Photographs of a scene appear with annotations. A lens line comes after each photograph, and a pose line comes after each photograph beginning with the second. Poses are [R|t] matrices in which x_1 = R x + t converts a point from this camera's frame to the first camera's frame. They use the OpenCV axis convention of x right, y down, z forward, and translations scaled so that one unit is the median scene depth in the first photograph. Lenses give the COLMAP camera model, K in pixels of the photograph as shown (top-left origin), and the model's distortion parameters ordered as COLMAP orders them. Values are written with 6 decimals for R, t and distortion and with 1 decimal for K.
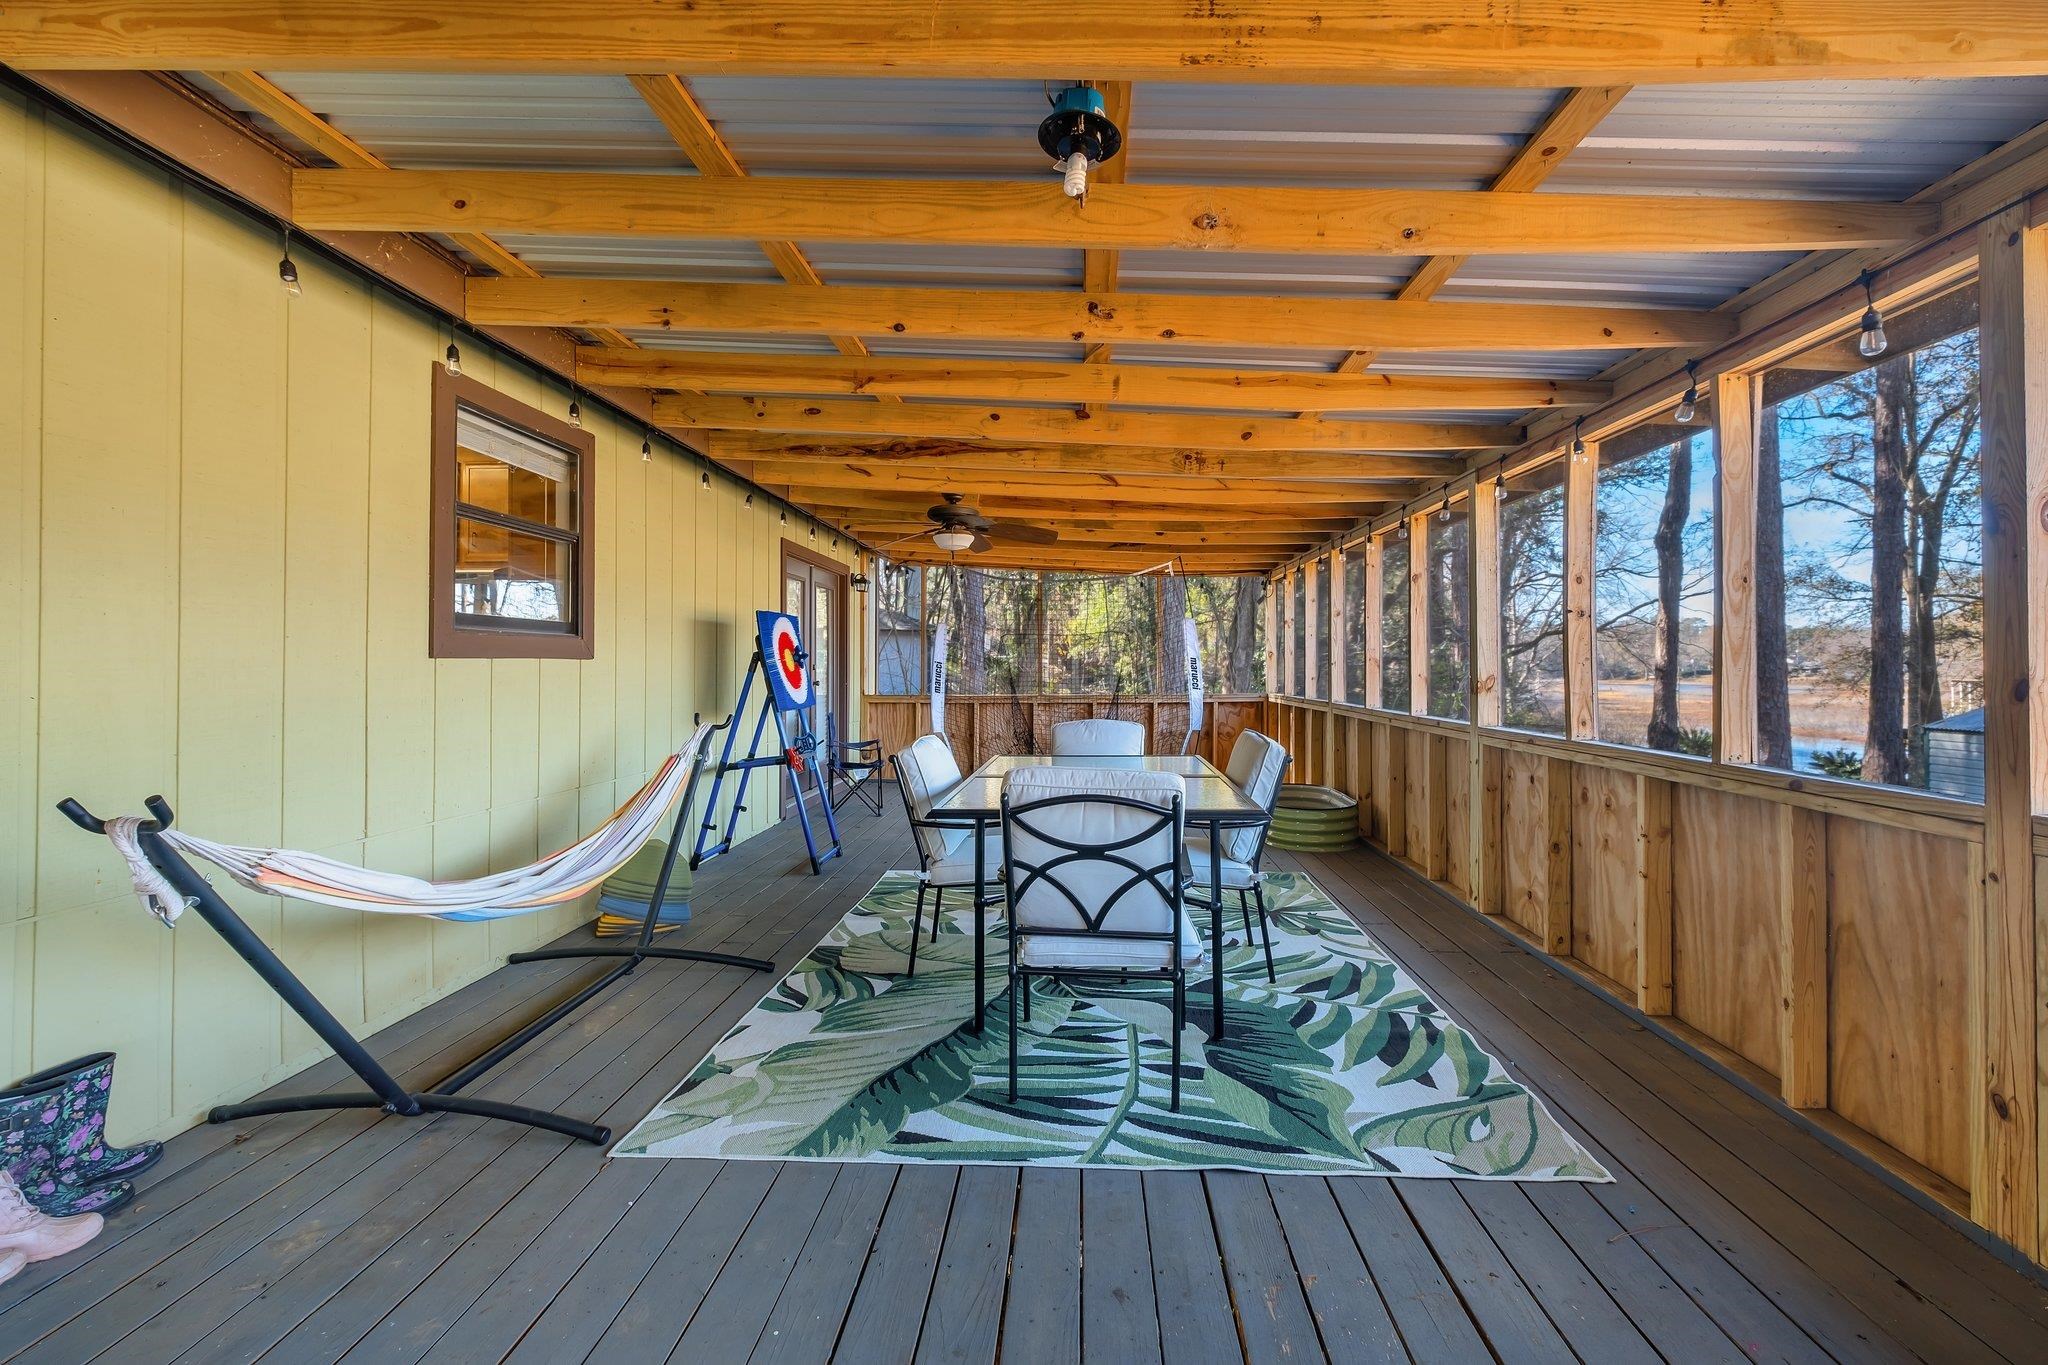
lens RADIAL K [[926.0, 0, 1040.0], [0, 926.0, 657.1], [0, 0, 1]] dist [-0.002104, -0.000217]
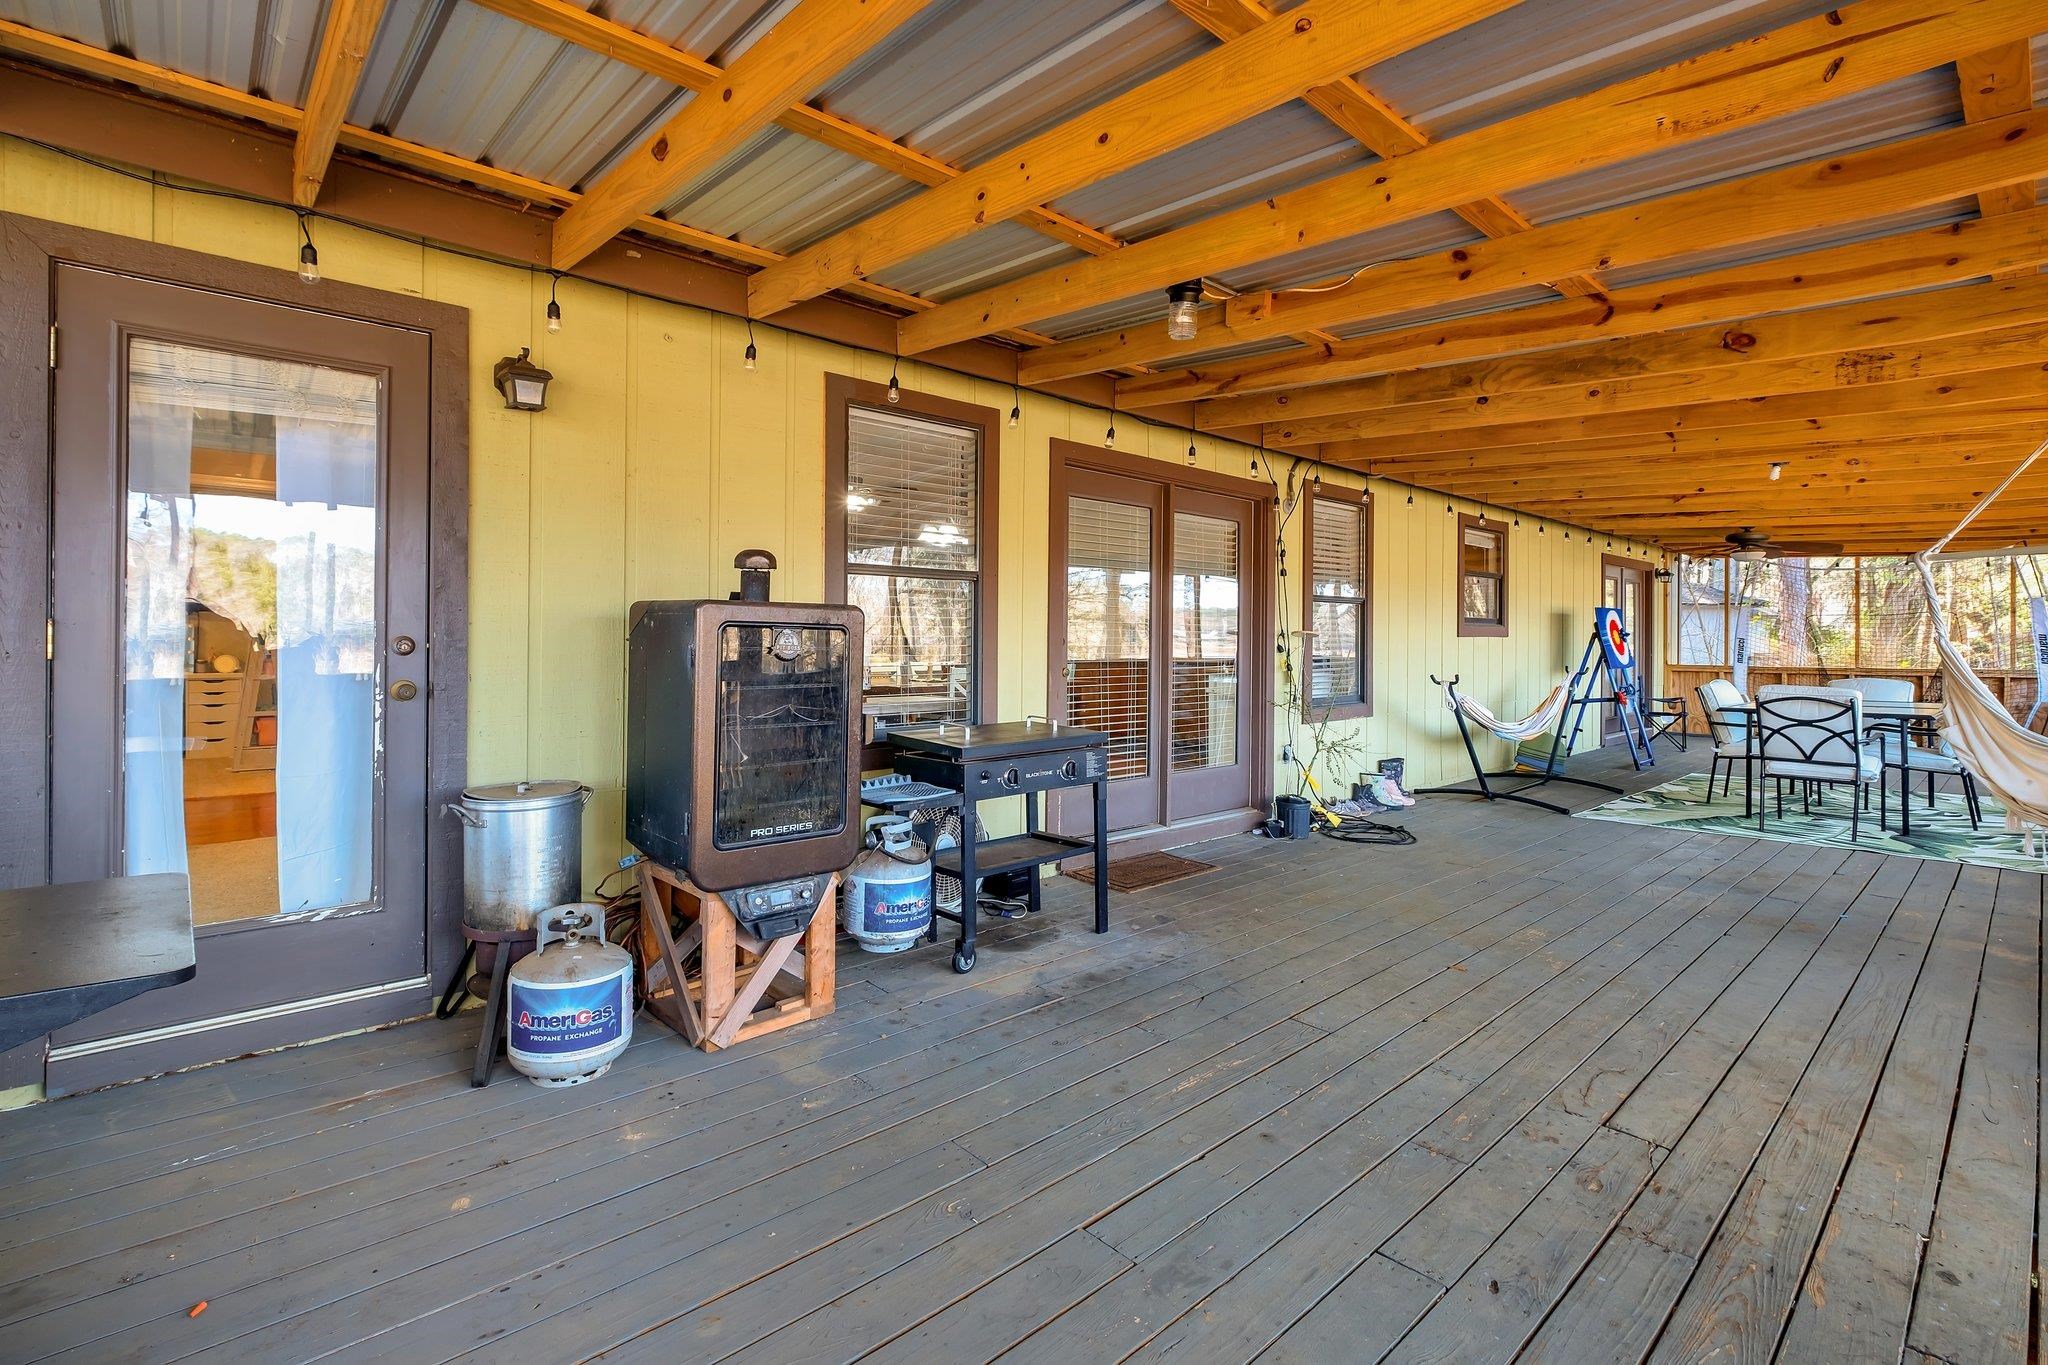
lens RADIAL K [[893.1, 0, 1027.4], [0, 893.1, 637.6], [0, 0, 1]] dist [-0.001440, -0.000171]
pose [[0.697268, 0.001258, -0.716809, 0.141053], [0.003207, 0.999983, 0.004874, -0.007691], [0.716803, -0.005698, 0.697252, -0.910507]]
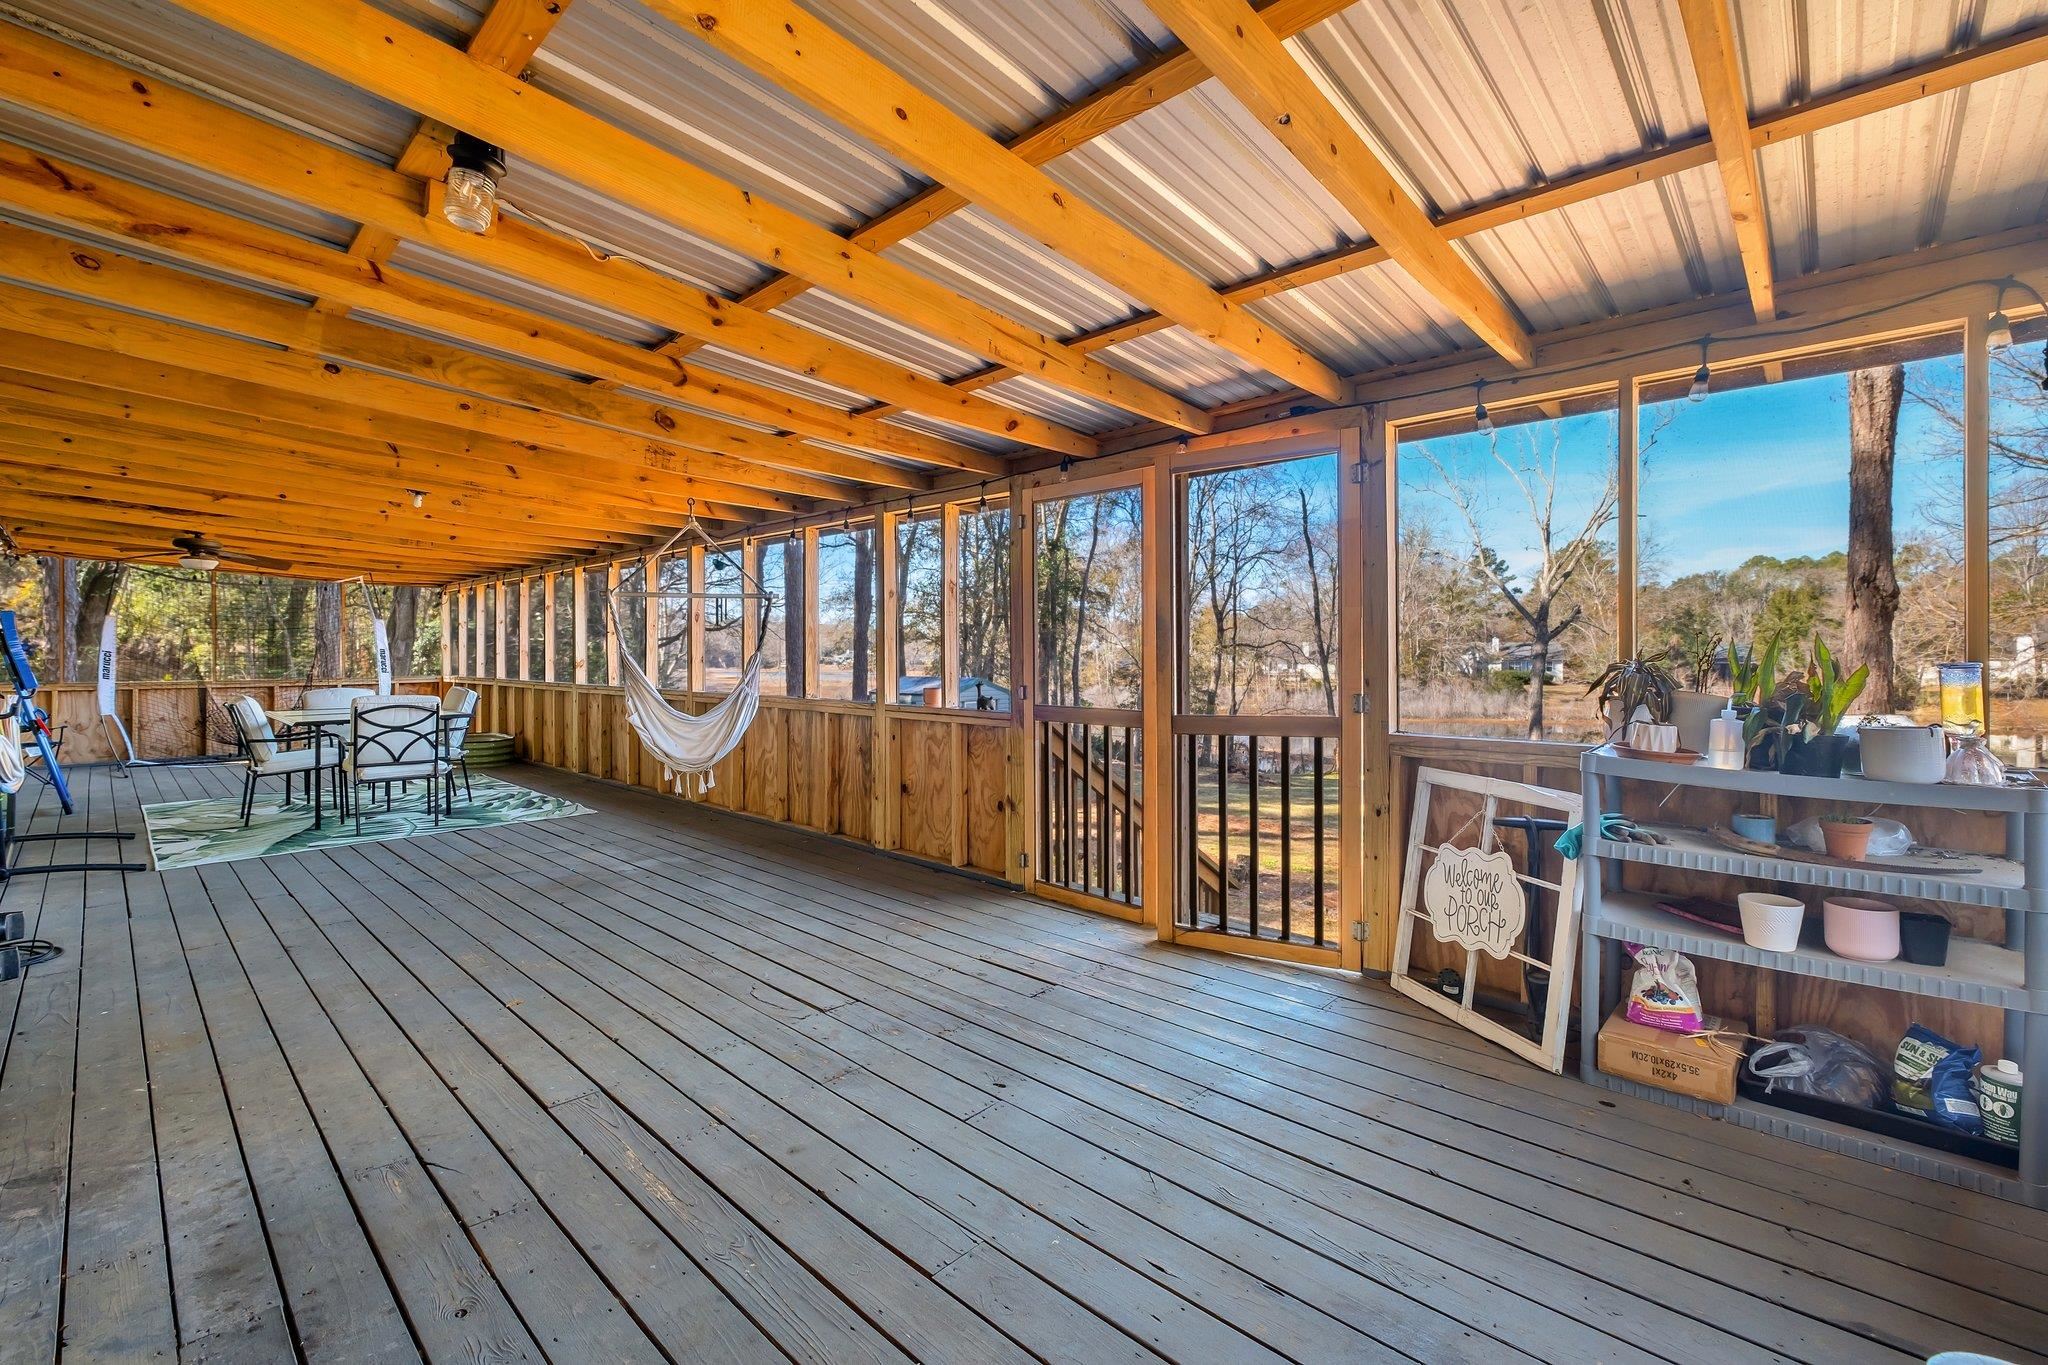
lens RADIAL K [[897.0, 0, 1017.3], [0, 897.0, 661.0], [0, 0, 1]] dist [-0.009727, -0.000206]
pose [[0.667454, -0.002508, 0.744647, -0.300582], [-0.008482, 0.999904, 0.010970, -0.006421], [-0.744603, -0.013638, 0.667368, -0.895193]]
